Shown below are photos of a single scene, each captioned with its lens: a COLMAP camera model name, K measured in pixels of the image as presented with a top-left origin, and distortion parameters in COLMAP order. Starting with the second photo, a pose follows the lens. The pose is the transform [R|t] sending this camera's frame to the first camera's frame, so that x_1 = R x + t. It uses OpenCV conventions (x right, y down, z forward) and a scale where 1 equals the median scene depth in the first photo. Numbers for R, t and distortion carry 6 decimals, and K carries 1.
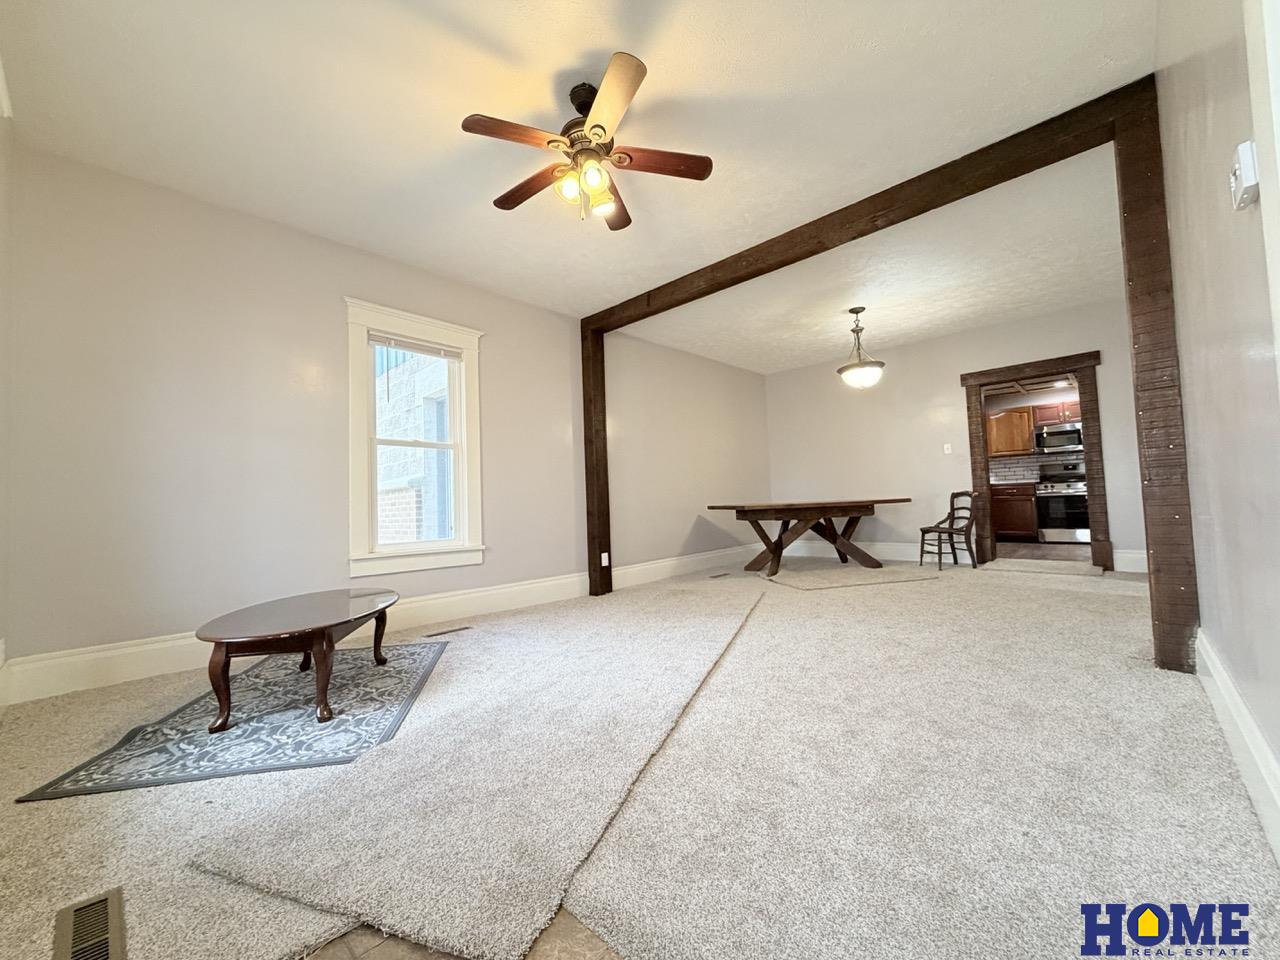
lens RADIAL K [[510.0, 0, 644.6], [0, 510.0, 480.6], [0, 0, 1]] dist [0.001818, 0.000207]
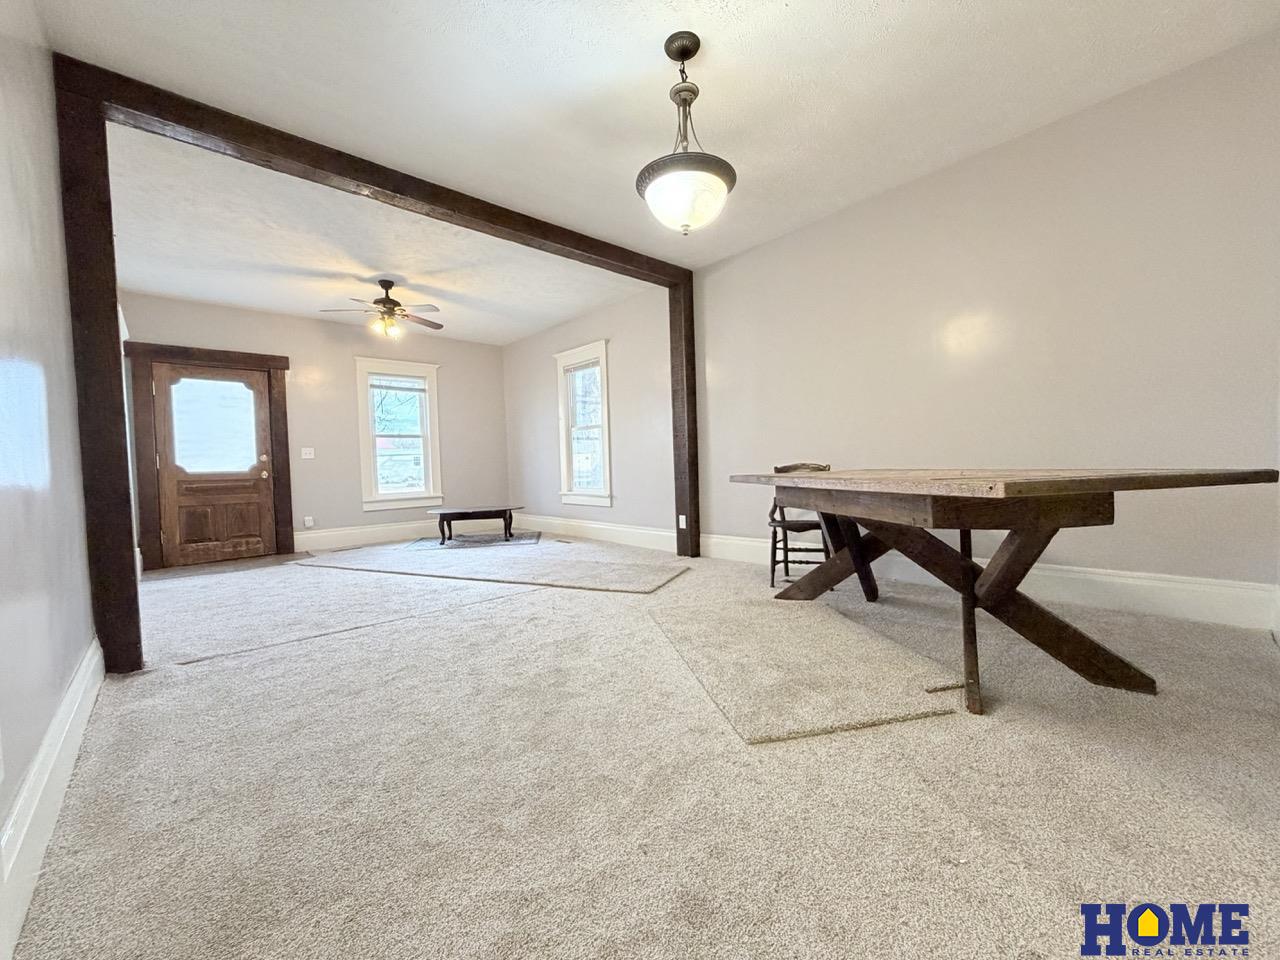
lens RADIAL K [[510.0, 0, 644.6], [0, 510.0, 480.6], [0, 0, 1]] dist [0.001818, 0.000207]
pose [[-0.060700, 0.068015, -0.995836, 0.907336], [0.084551, 0.994440, 0.062766, 0.007164], [0.994569, -0.080390, -0.066113, 0.995348]]
